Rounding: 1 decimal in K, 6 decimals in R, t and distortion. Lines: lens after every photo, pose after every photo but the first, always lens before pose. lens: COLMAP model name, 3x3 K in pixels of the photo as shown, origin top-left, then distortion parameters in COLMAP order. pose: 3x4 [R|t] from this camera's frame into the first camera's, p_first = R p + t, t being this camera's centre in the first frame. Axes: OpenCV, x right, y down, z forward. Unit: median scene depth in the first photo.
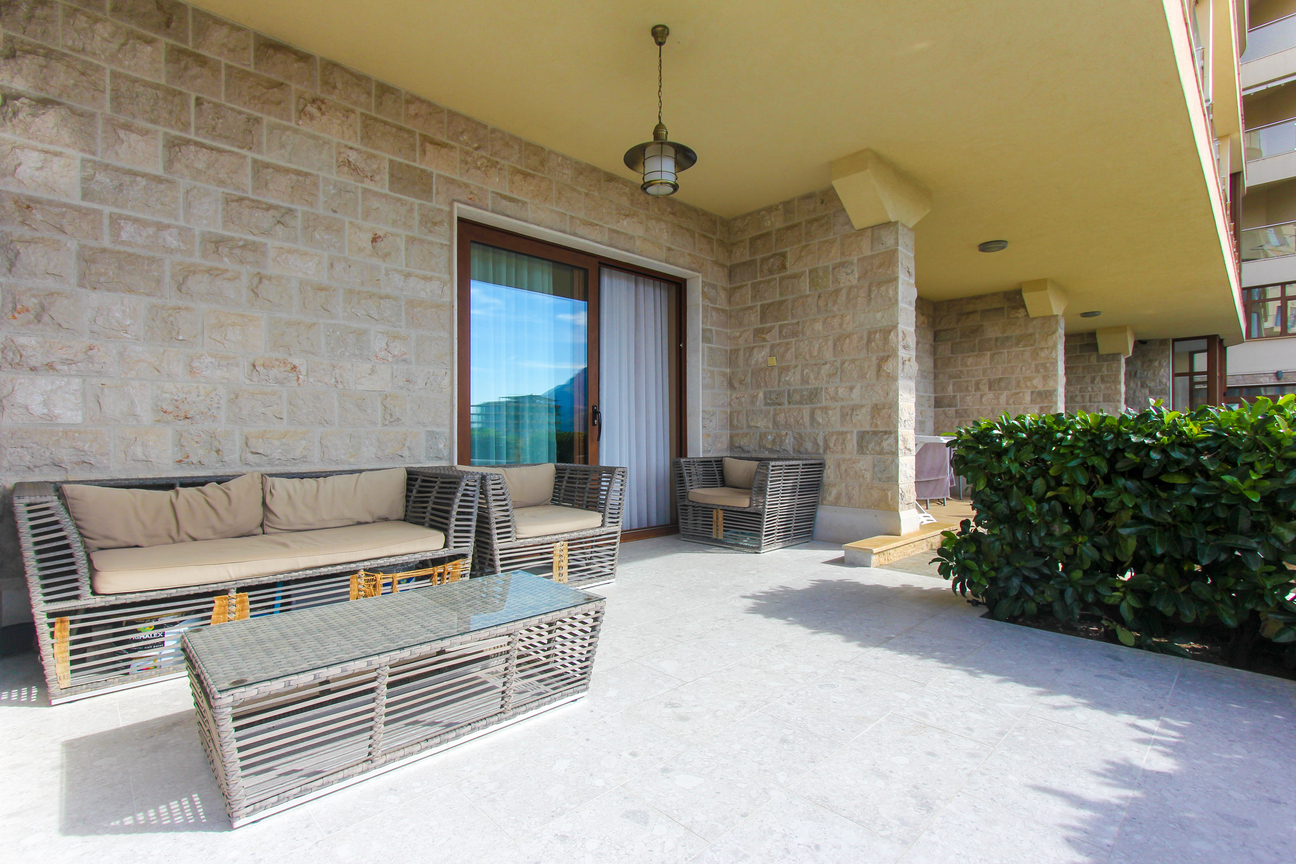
lens RADIAL K [[606.7, 0, 640.4], [0, 606.7, 436.7], [0, 0, 1]] dist [-0.004795, 0.003231]
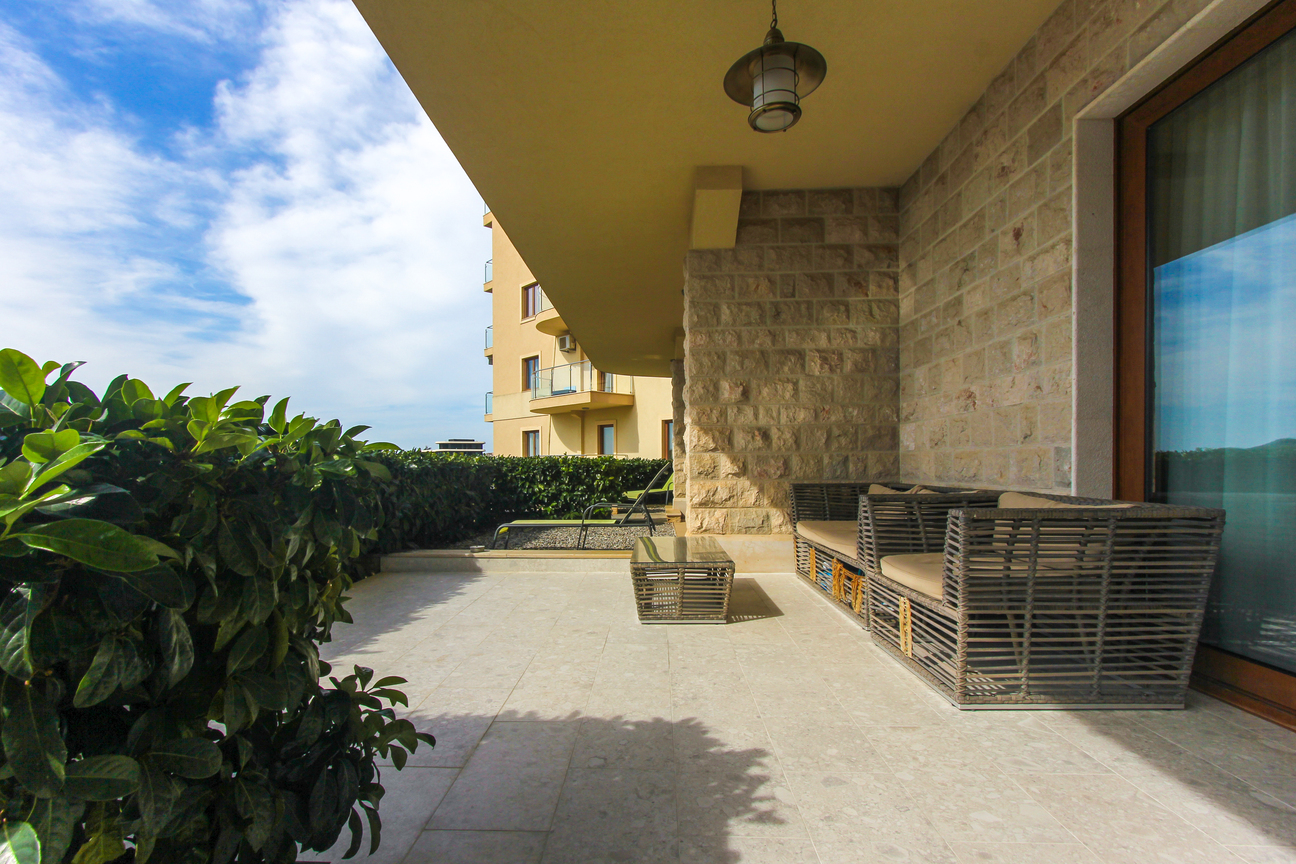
lens RADIAL K [[606.7, 0, 647.6], [0, 606.7, 483.9], [0, 0, 1]] dist [-0.004795, 0.003231]
pose [[-0.709001, 0.036896, -0.704241, 0.689918], [0.013354, 0.999154, 0.038902, -0.000165], [0.705081, 0.018177, -0.708894, 1.462509]]
